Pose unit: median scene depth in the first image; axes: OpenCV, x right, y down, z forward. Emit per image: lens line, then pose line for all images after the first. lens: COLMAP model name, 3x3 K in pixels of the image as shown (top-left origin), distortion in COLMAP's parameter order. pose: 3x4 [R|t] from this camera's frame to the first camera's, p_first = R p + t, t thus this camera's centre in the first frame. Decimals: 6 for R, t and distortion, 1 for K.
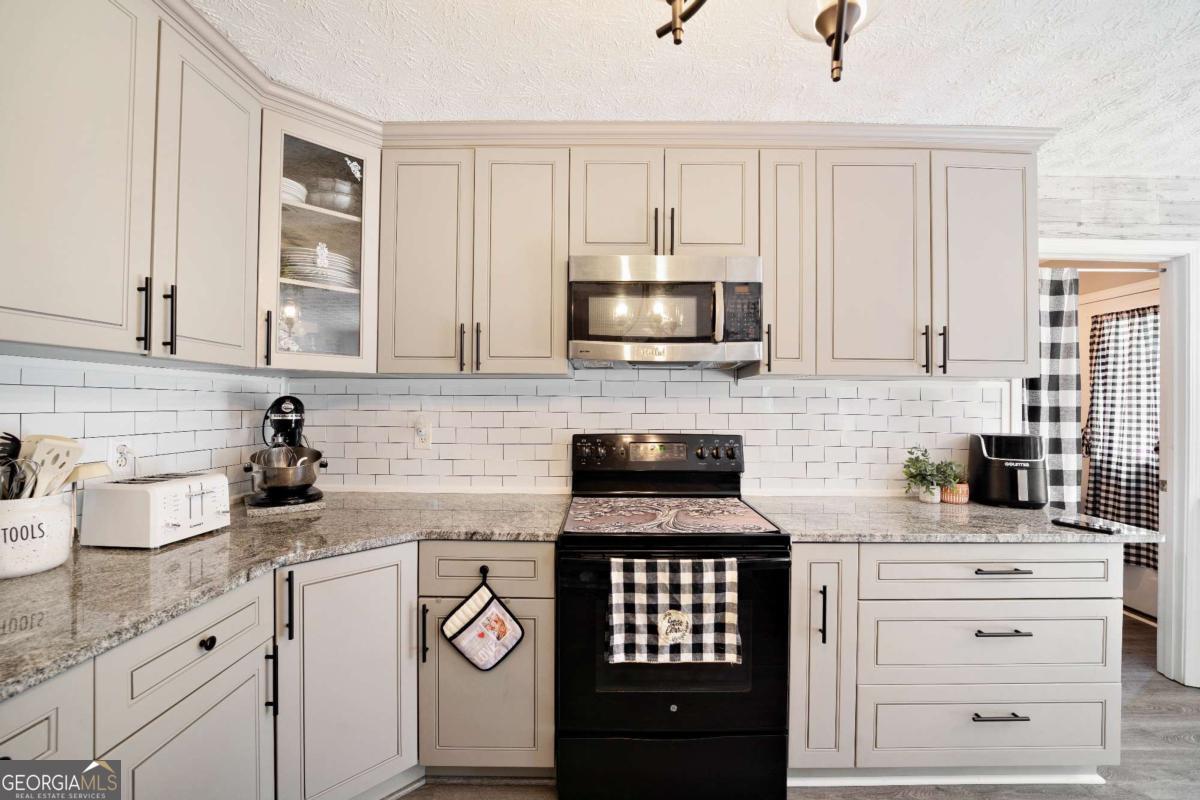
lens RADIAL K [[479.0, 0, 602.3], [0, 479.0, 400.0], [0, 0, 1]] dist [-0.016513, 0.001477]
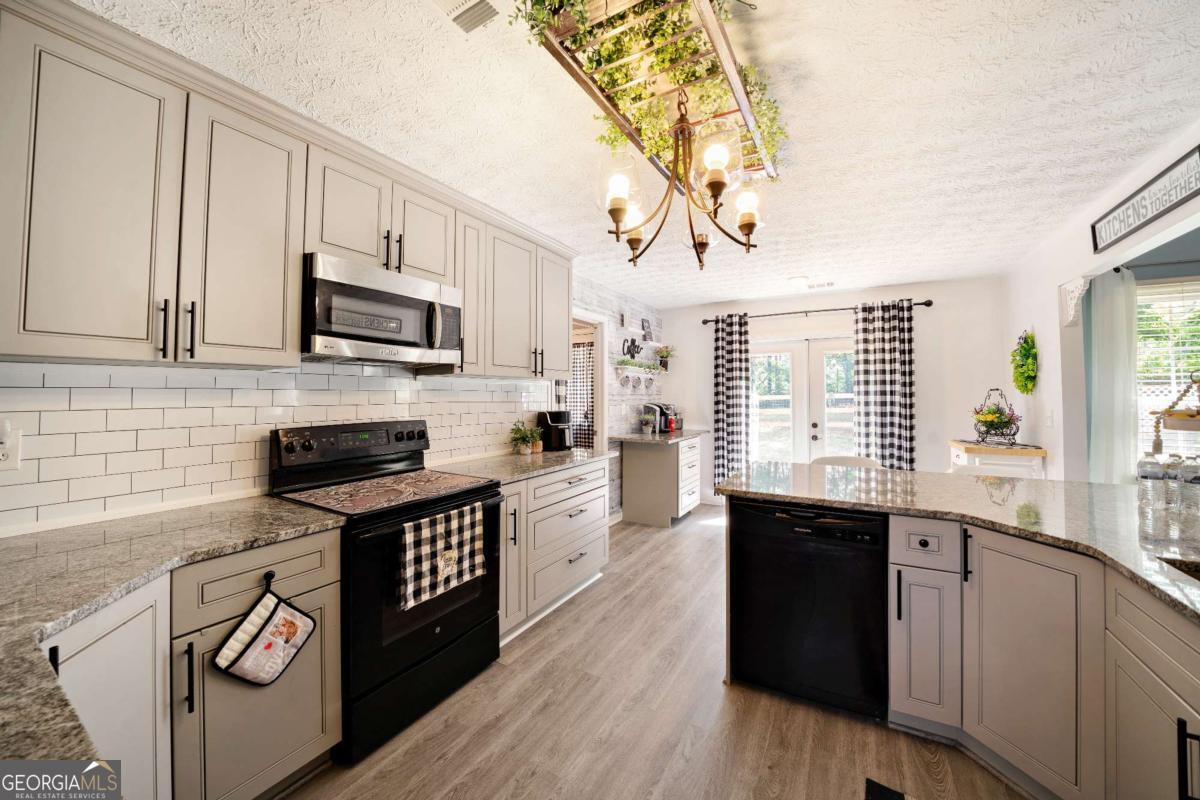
lens RADIAL K [[434.4, 0, 617.6], [0, 434.4, 378.5], [0, 0, 1]] dist [-0.025569, 0.000739]
pose [[0.485231, 0.022587, 0.874094, -0.645714], [0.000228, 0.999663, -0.025958, -0.009358], [-0.874386, 0.012794, 0.485063, -0.006726]]
